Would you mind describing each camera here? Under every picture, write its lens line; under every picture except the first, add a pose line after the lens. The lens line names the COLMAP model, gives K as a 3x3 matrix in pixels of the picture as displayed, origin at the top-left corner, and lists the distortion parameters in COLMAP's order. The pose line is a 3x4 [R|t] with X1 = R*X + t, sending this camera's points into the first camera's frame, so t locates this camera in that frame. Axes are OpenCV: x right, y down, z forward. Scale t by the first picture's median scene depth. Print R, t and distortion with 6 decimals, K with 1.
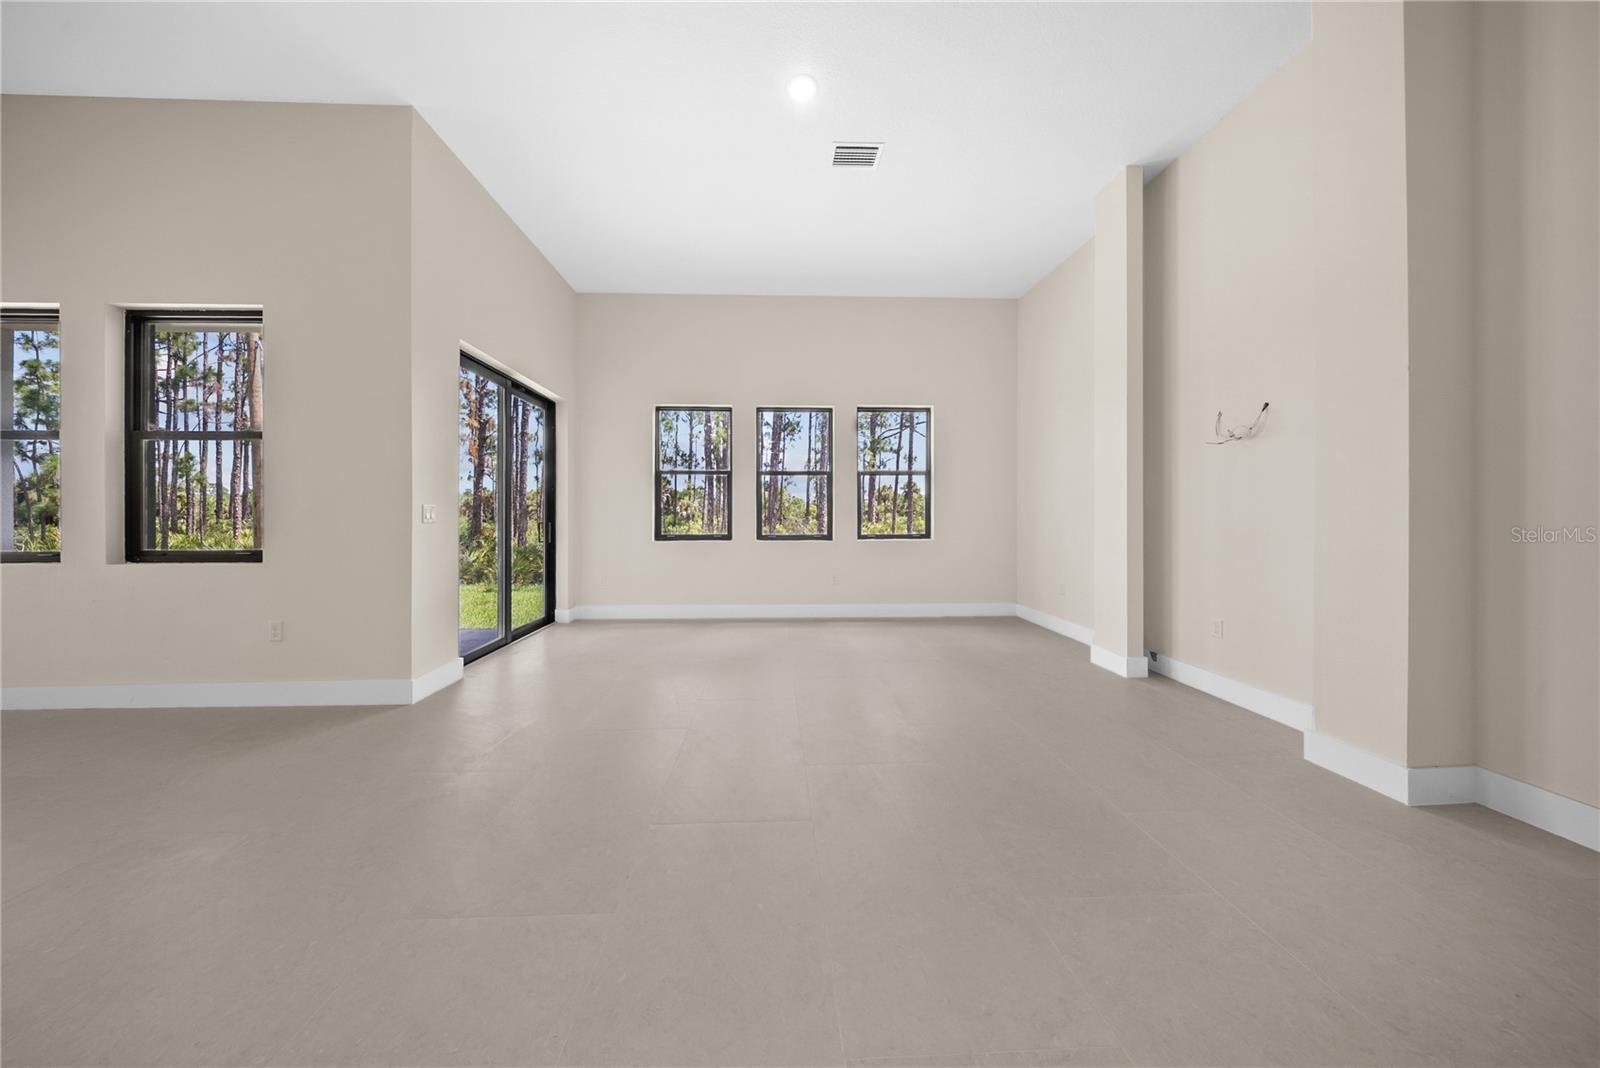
lens RADIAL K [[478.5, 0, 788.0], [0, 478.5, 517.1], [0, 0, 1]] dist [0.000257, 0.000004]
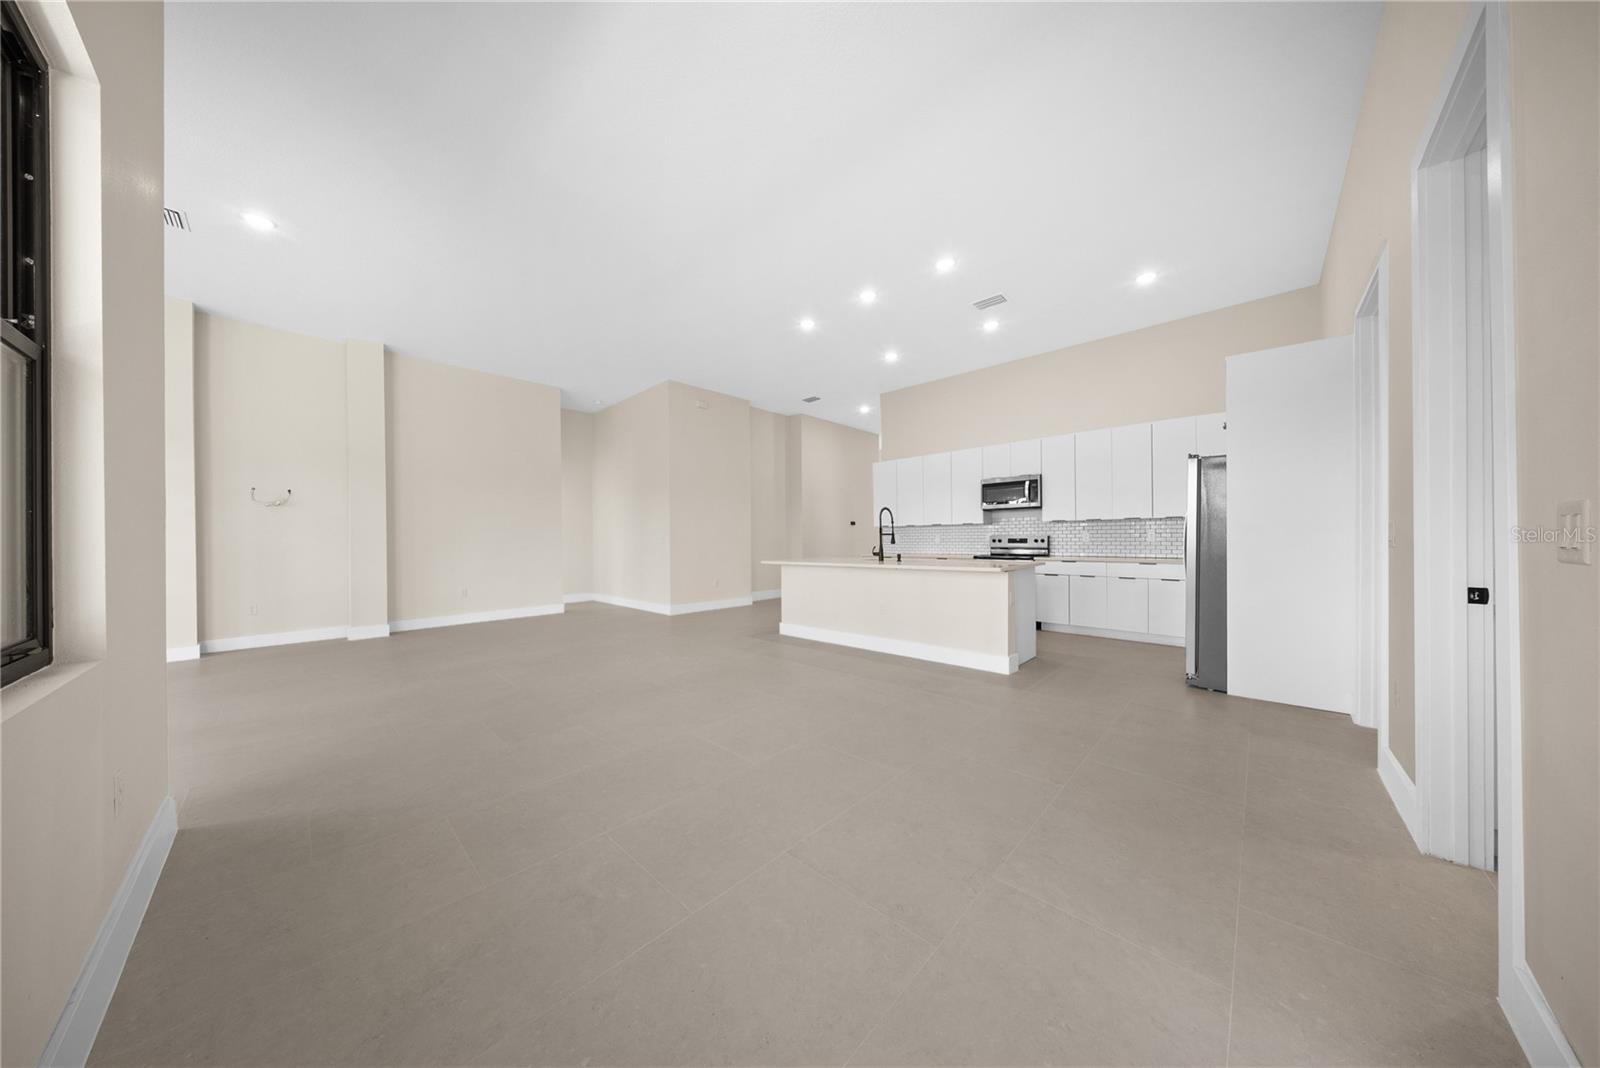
lens RADIAL K [[483.3, 0, 800.0], [0, 483.3, 534.0], [0, 0, 1]] dist [-0.000049, -0.000021]
pose [[-0.696044, 0.014261, 0.717857, -1.086360], [0.010886, 0.999897, -0.009310, -0.005055], [-0.717916, 0.001334, -0.696128, 0.472123]]
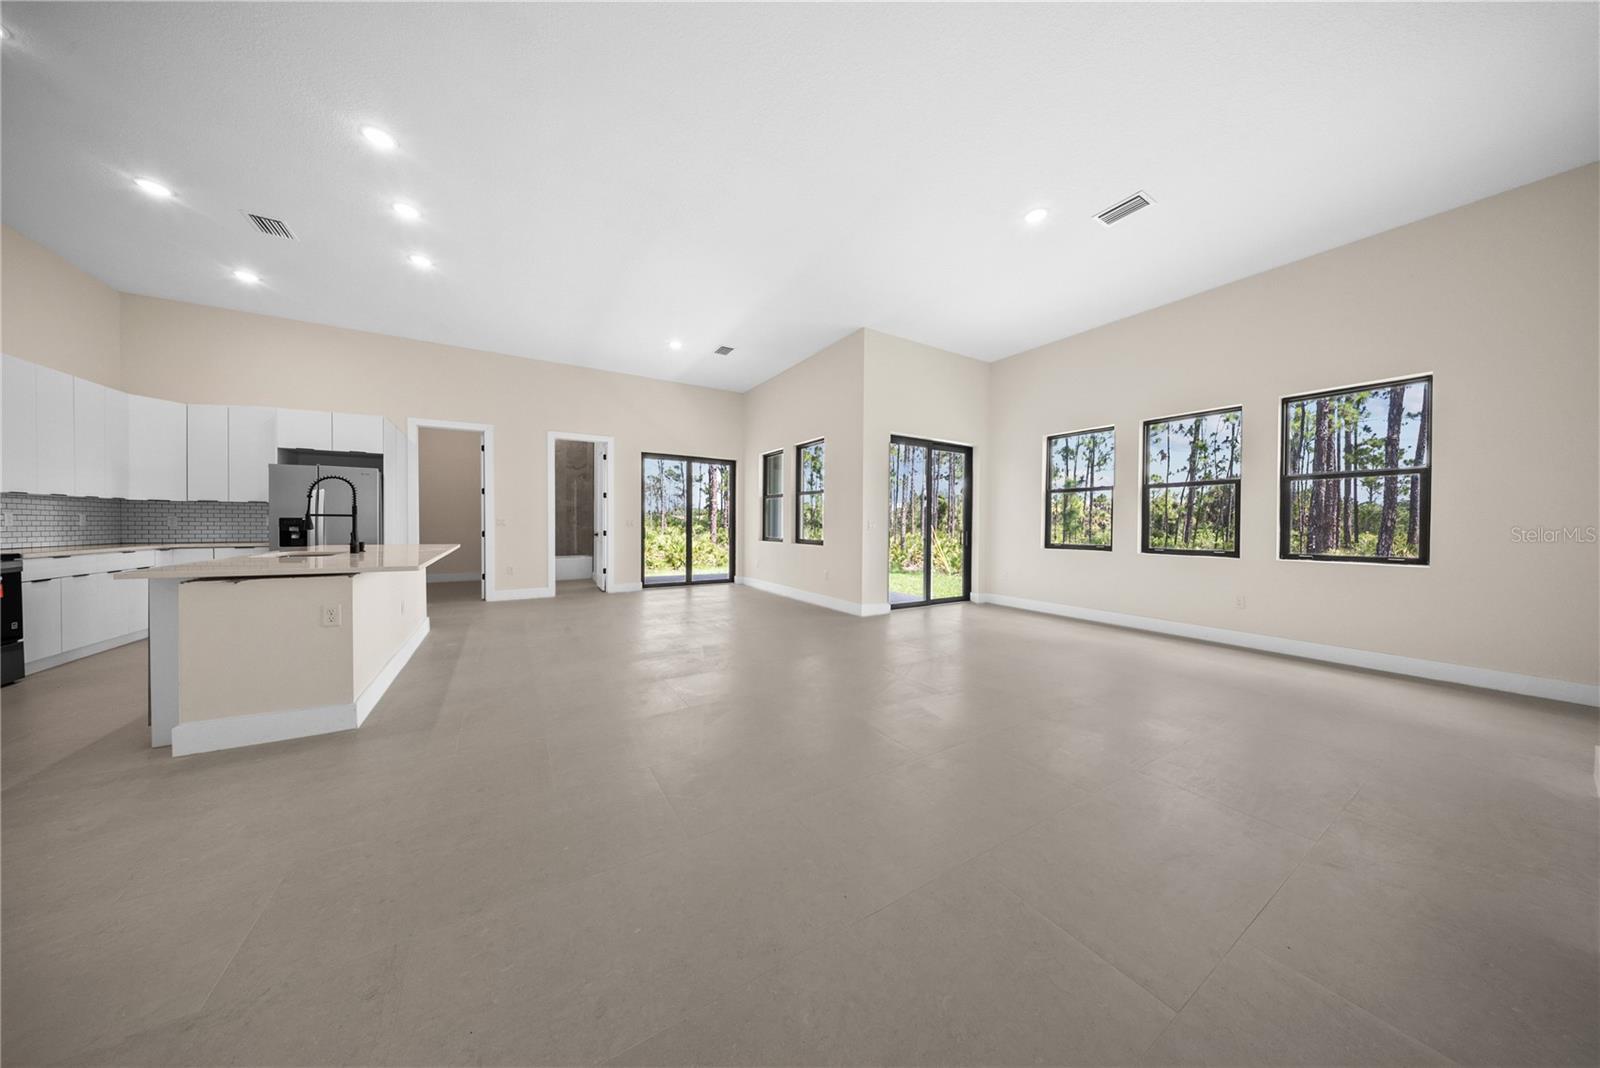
lens RADIAL K [[471.4, 0, 798.4], [0, 471.4, 529.8], [0, 0, 1]] dist [0.000241, 0.000003]
pose [[0.488342, 0.016404, -0.872498, 0.494268], [-0.009897, 0.999863, 0.013259, -0.006658], [0.872596, 0.002160, 0.488438, -0.133528]]
